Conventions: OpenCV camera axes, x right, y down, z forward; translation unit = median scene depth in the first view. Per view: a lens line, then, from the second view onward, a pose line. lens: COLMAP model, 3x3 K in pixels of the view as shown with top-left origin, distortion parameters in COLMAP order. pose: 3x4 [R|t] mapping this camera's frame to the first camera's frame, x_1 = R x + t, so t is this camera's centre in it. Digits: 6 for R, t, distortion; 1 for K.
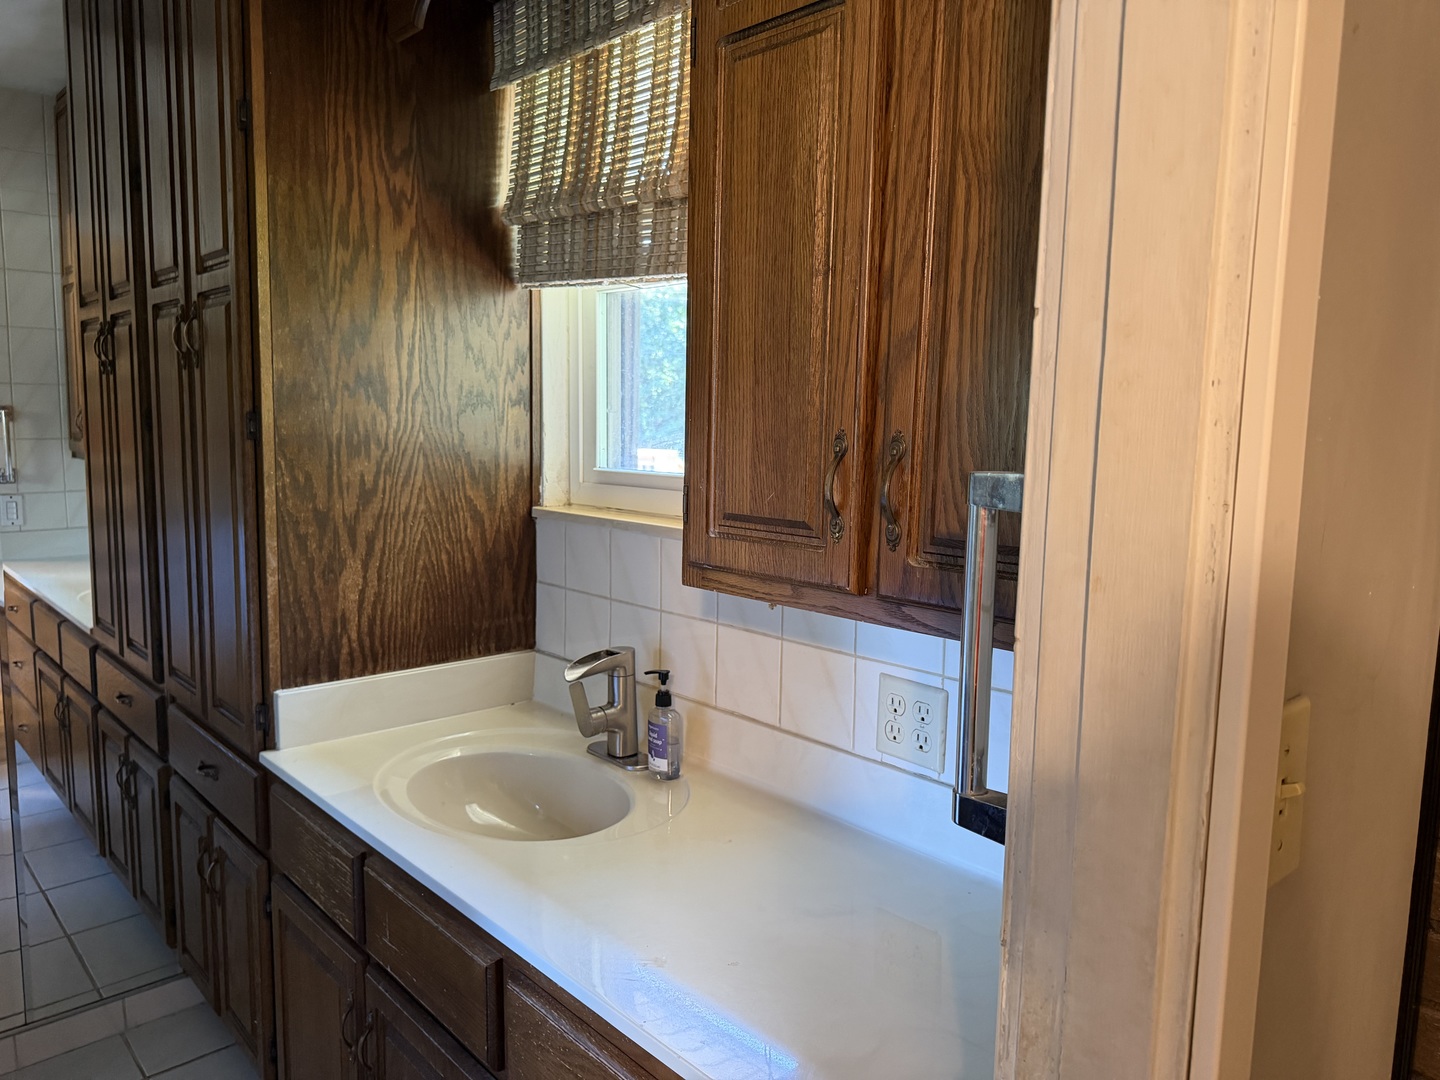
lens RADIAL K [[1011.5, 0, 720.0], [0, 1011.5, 540.0], [0, 0, 1]] dist [0.103108, -0.134888]
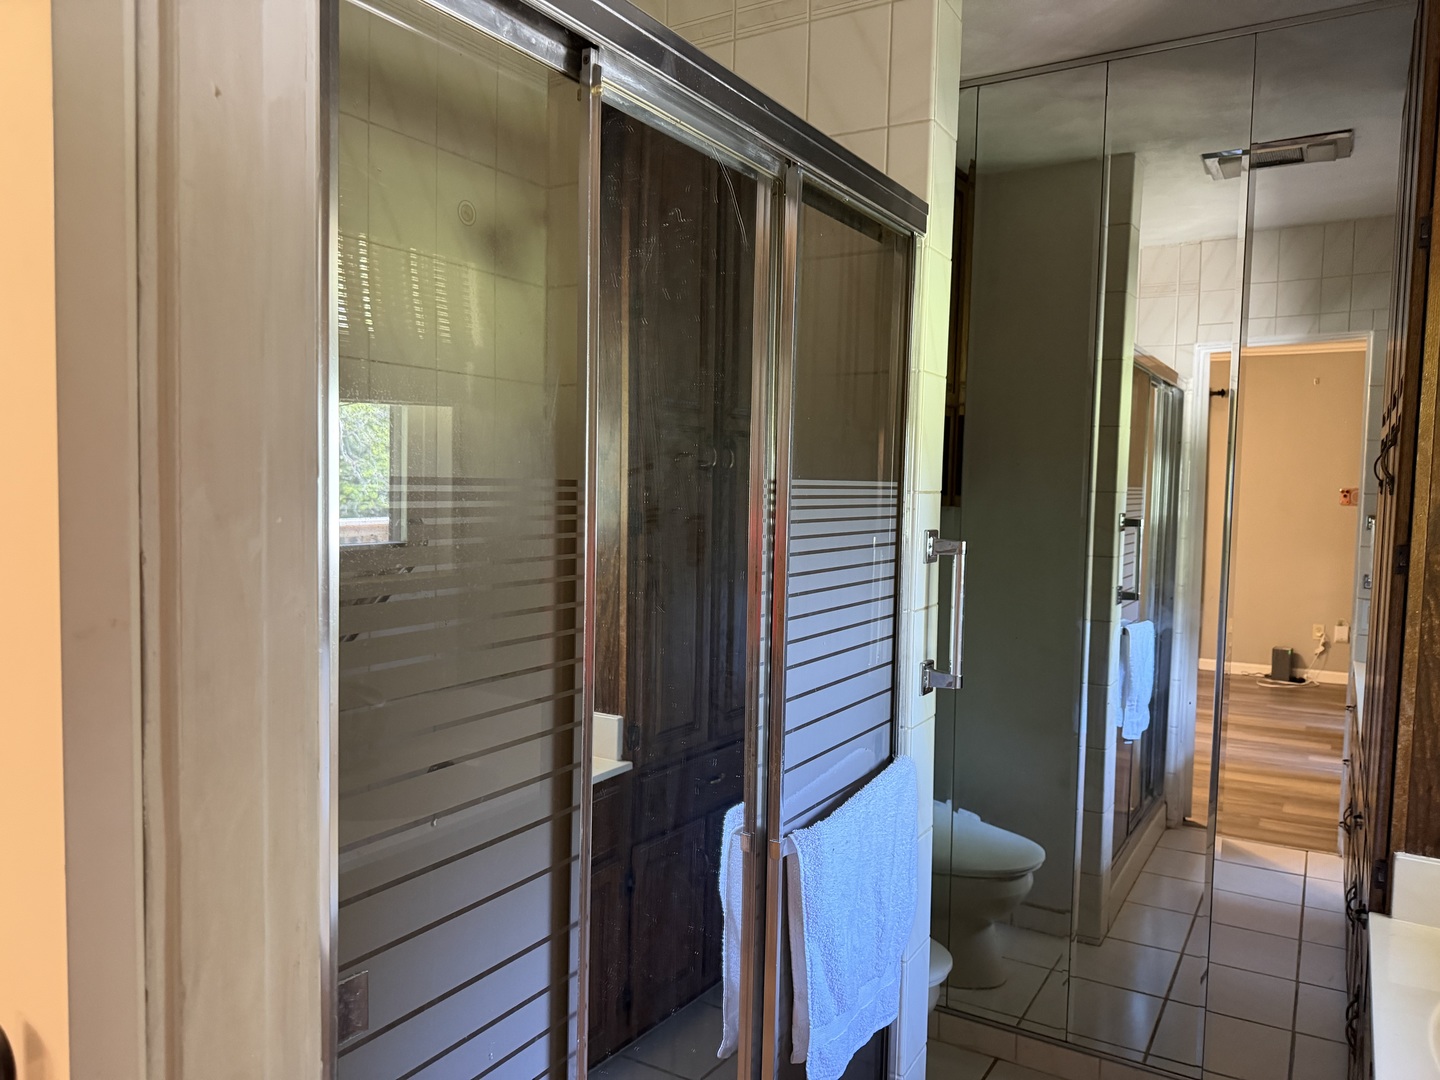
lens RADIAL K [[1011.5, 0, 720.0], [0, 1011.5, 540.0], [0, 0, 1]] dist [0.103108, -0.134888]
pose [[0.269774, 0.039619, -0.962108, 0.266648], [-0.126733, 0.991923, 0.005311, -0.054456], [0.954547, 0.120498, 0.272616, 0.153122]]
